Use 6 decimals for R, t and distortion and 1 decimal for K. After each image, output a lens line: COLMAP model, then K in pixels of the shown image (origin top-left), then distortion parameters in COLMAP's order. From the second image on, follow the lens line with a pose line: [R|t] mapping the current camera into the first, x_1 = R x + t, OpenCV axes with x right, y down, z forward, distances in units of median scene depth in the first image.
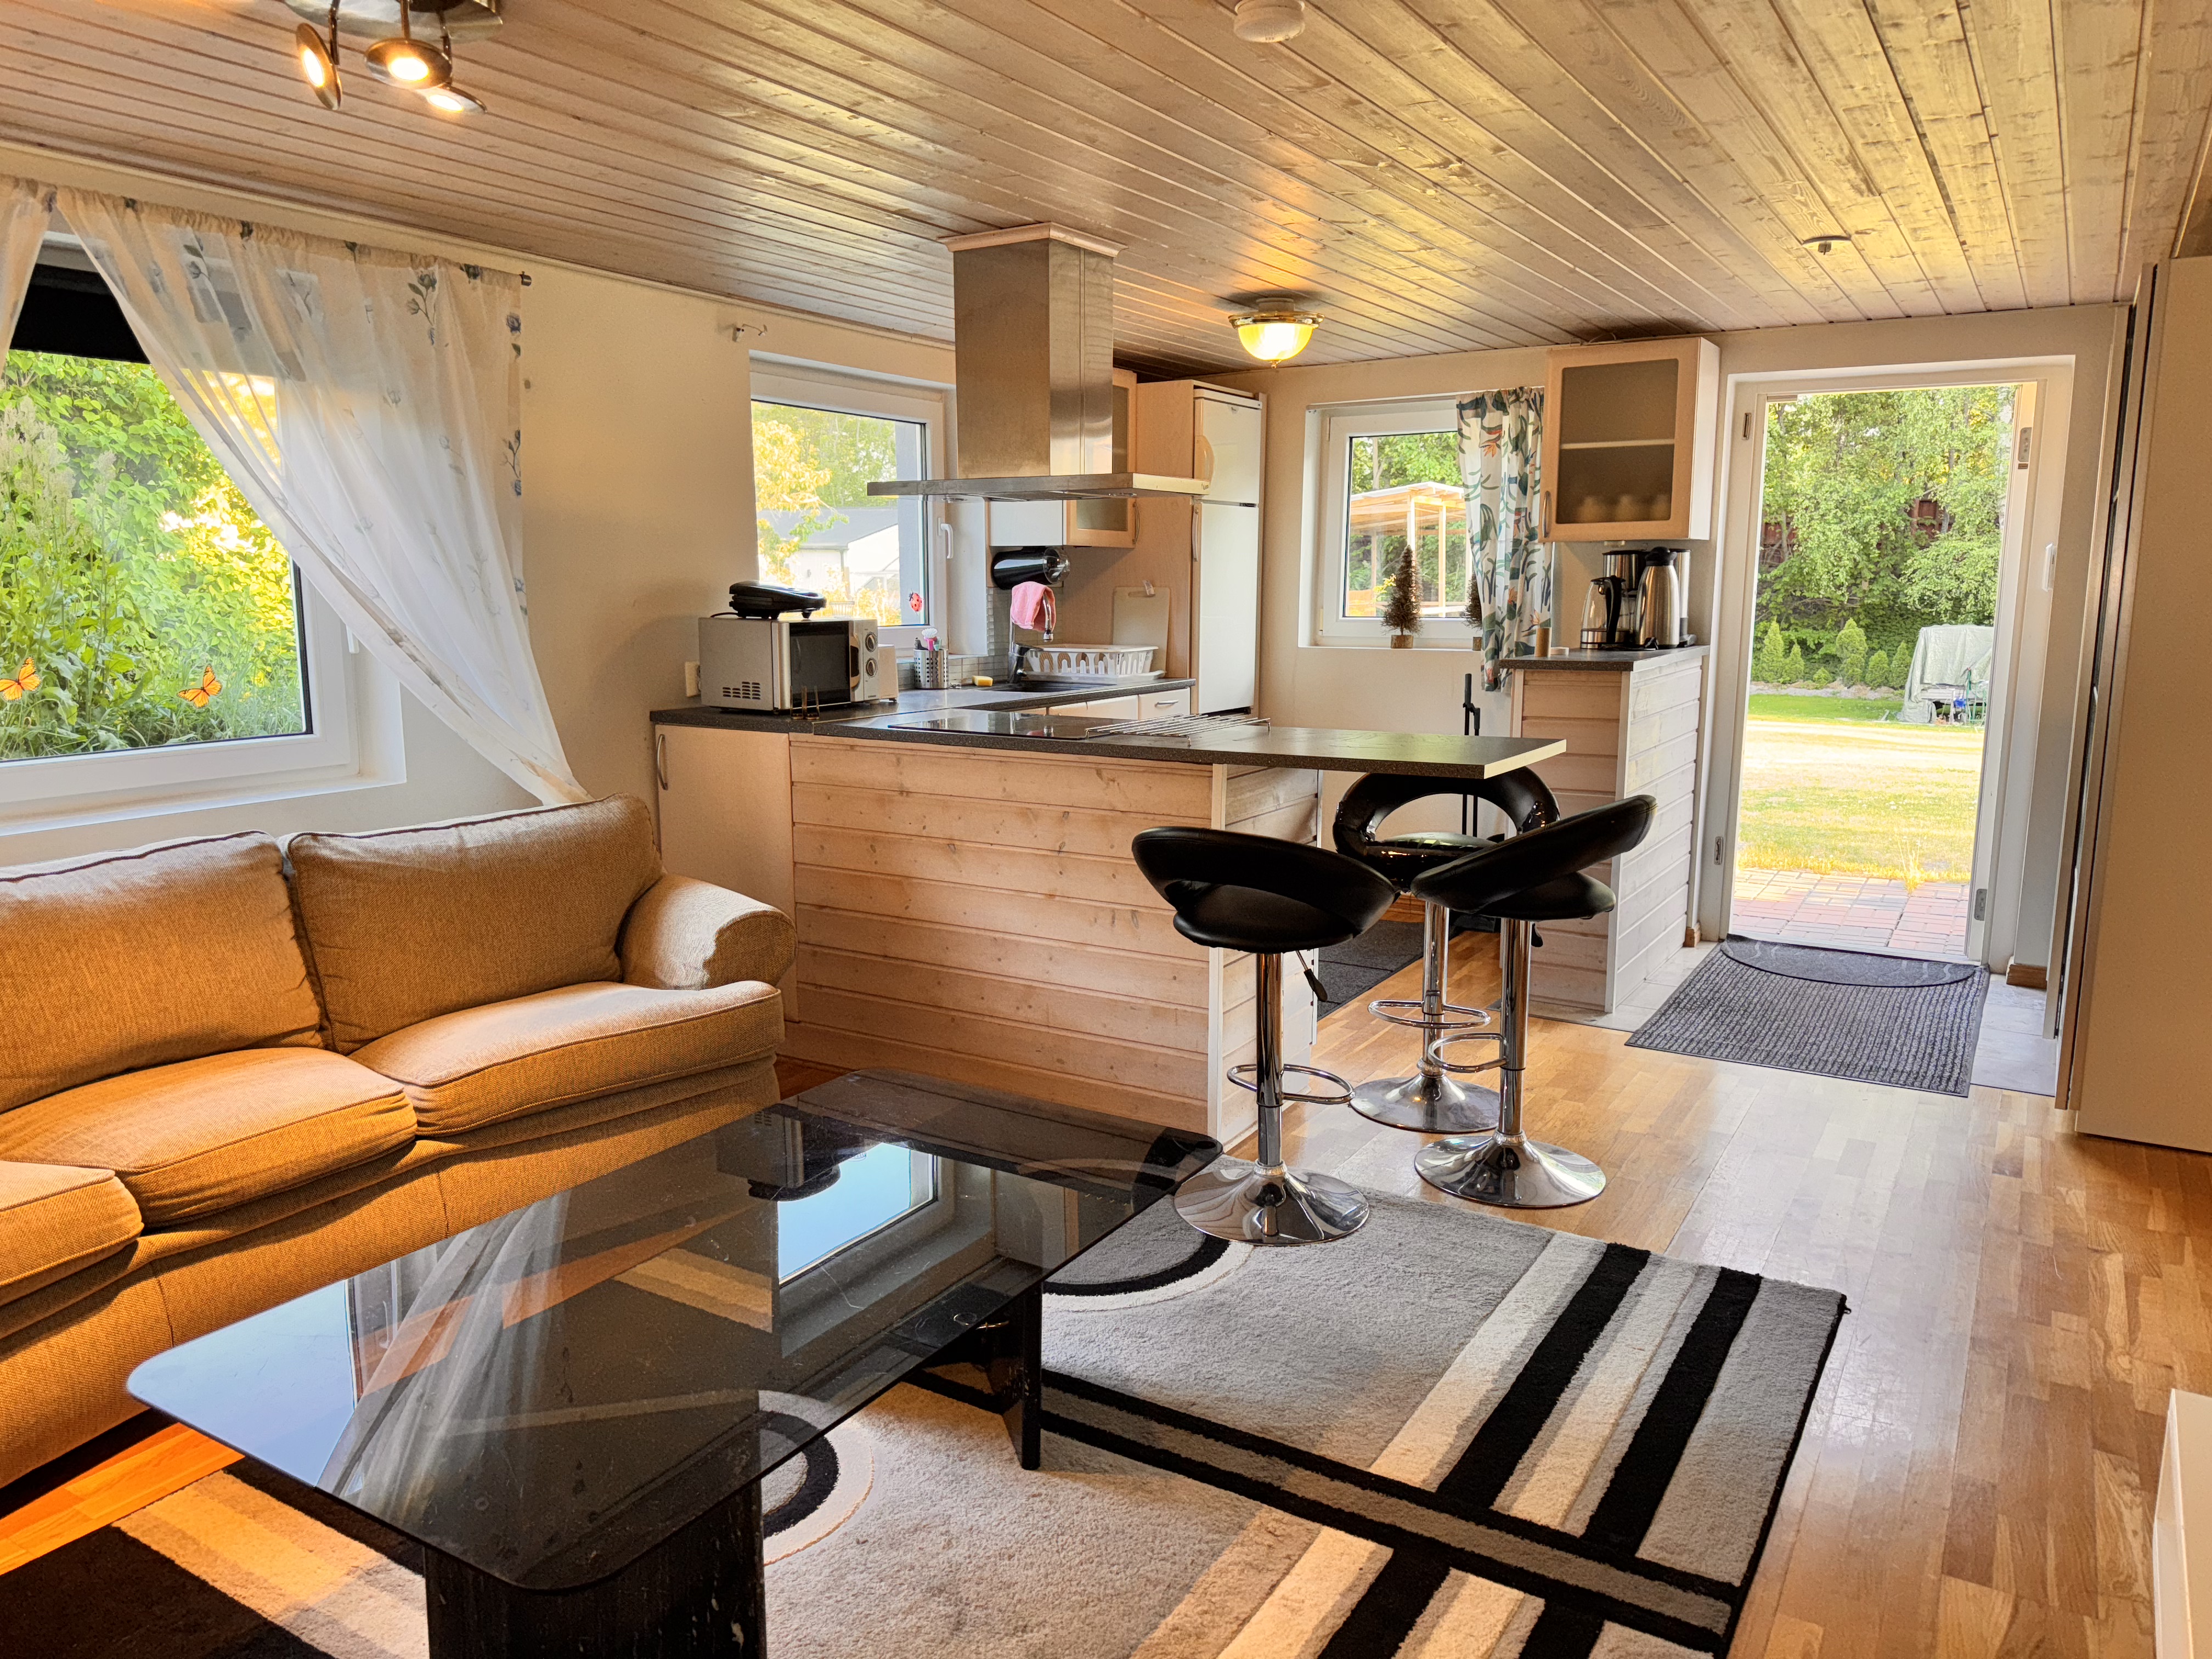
lens RADIAL K [[1567.8, 0, 1097.9], [0, 1567.8, 842.2], [0, 0, 1]] dist [0.023009, -0.028354]
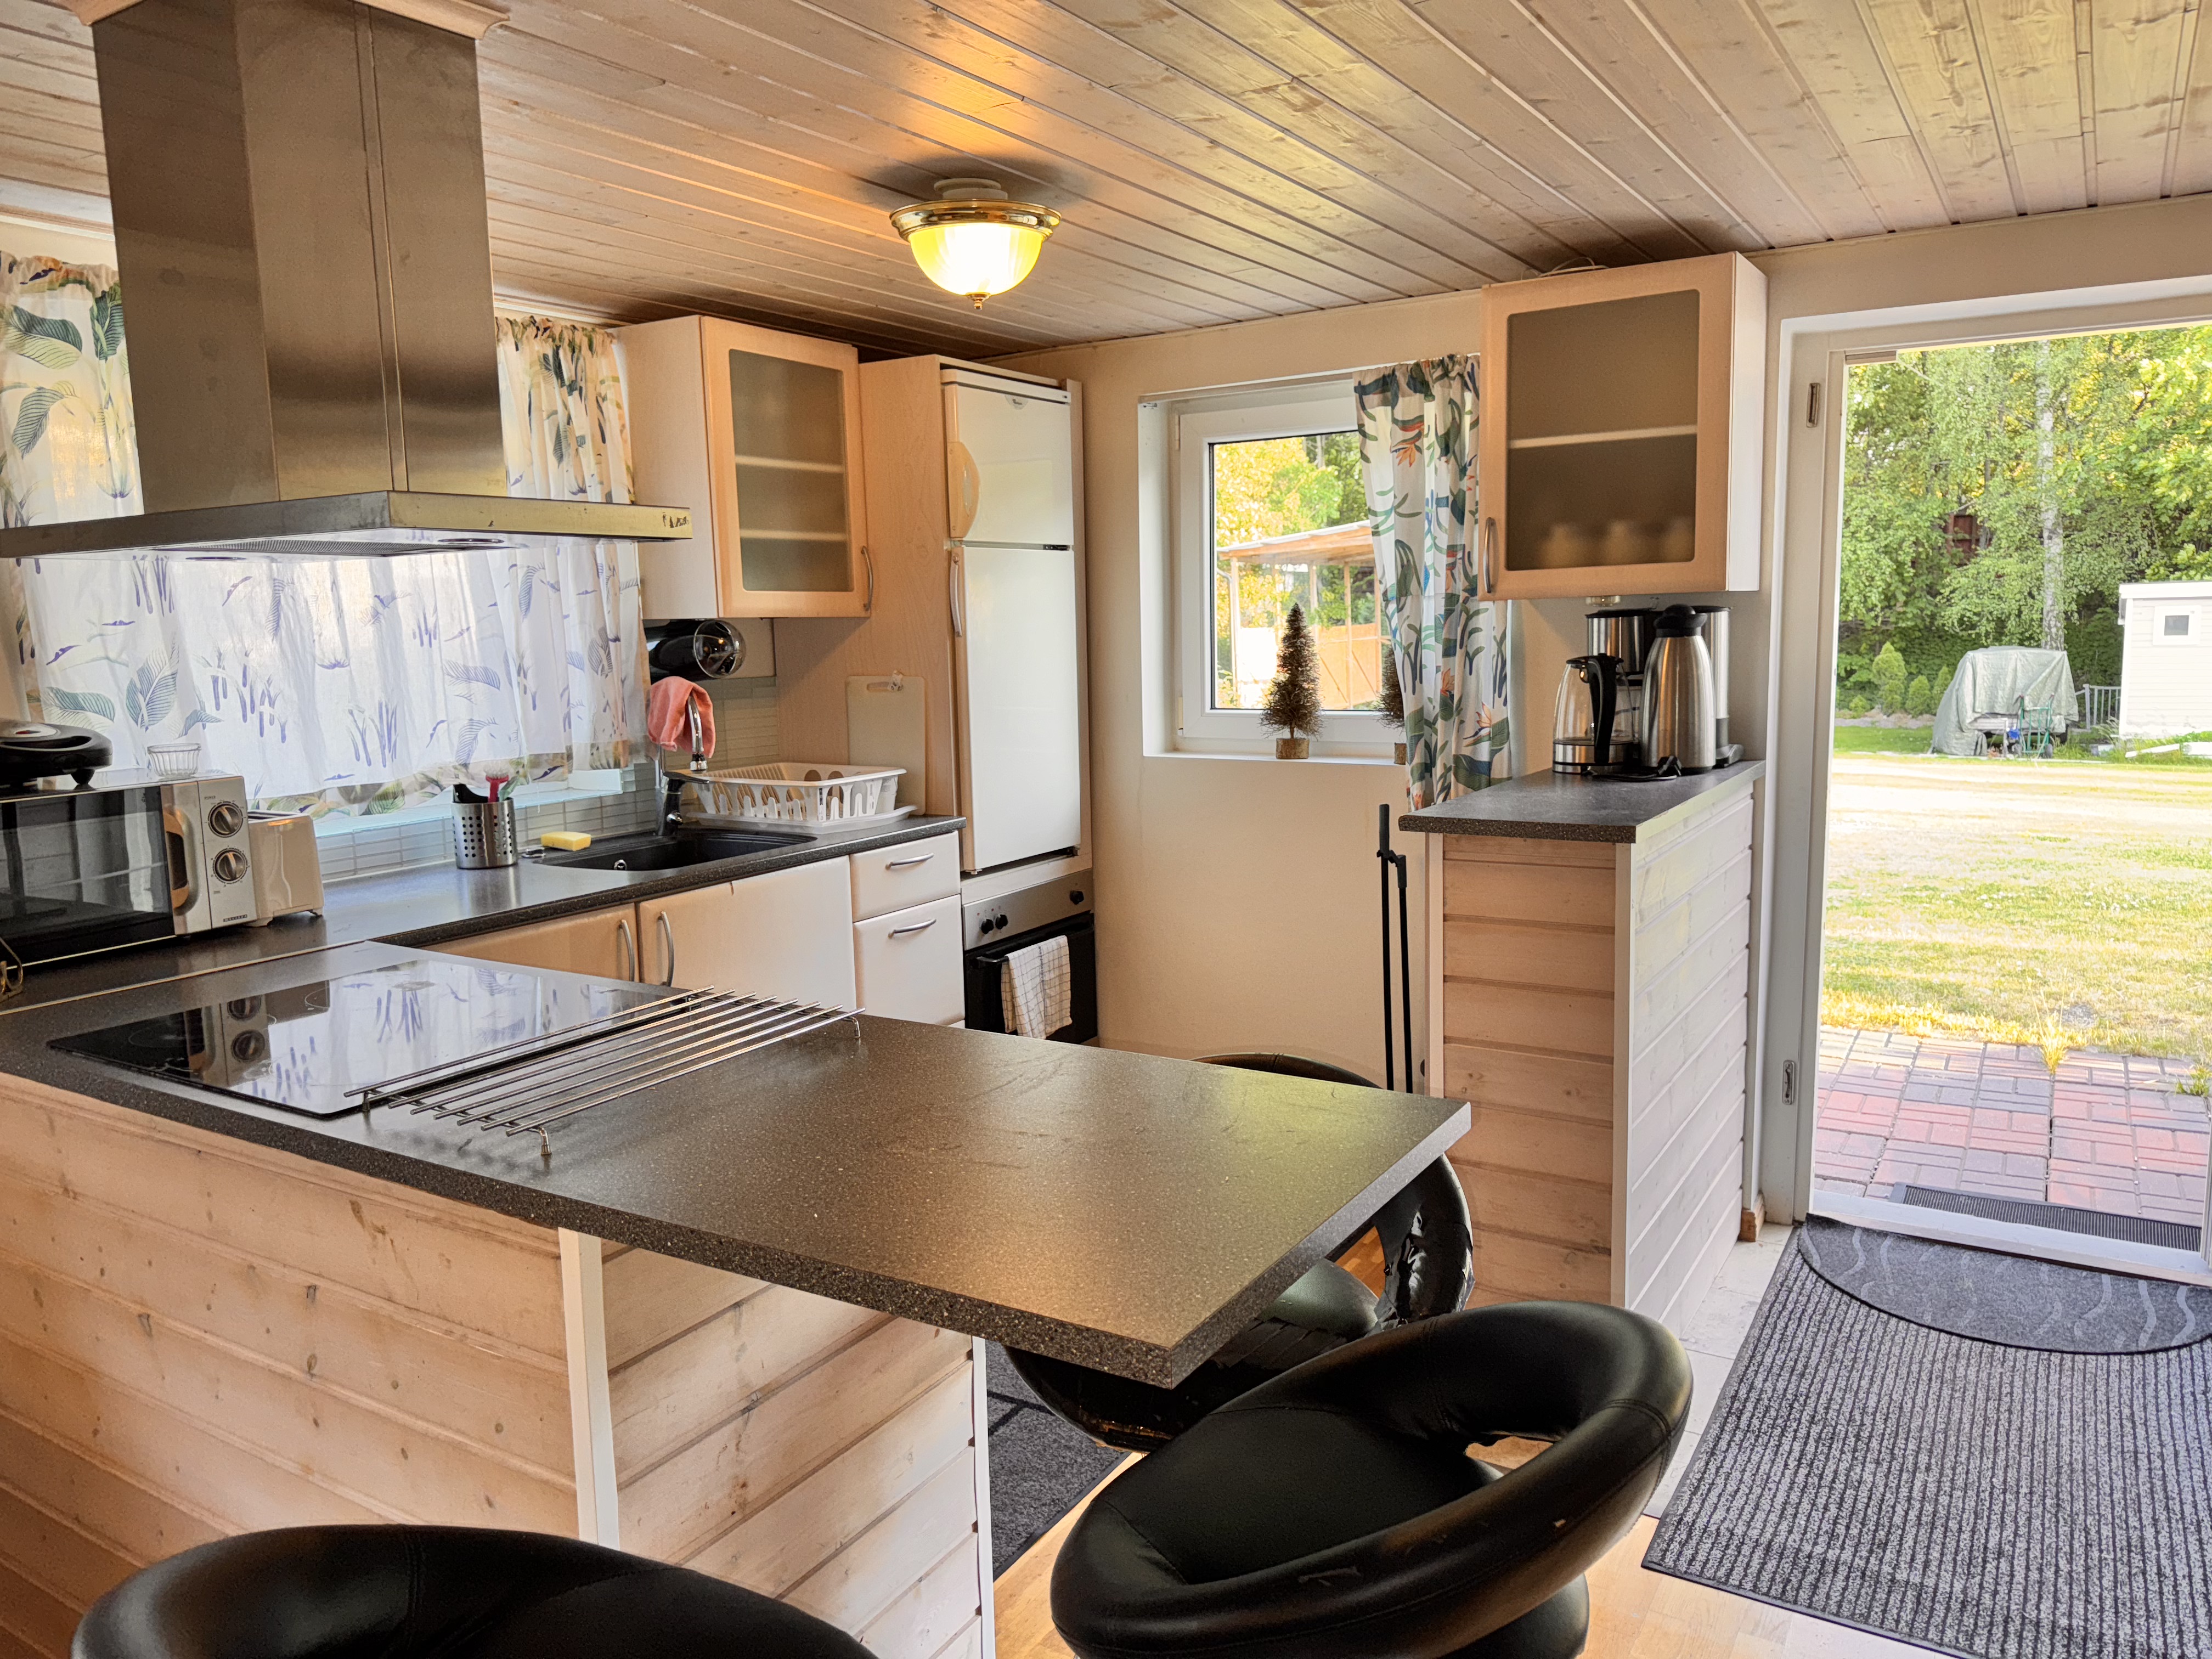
lens RADIAL K [[1580.3, 0, 1106.0], [0, 1580.3, 829.5], [0, 0, 1]] dist [0.033647, -0.043552]
pose [[0.999737, -0.021295, -0.008487, 0.130089], [0.021032, 0.999329, -0.029974, -0.081208], [0.009120, 0.029787, 0.999515, 0.361165]]
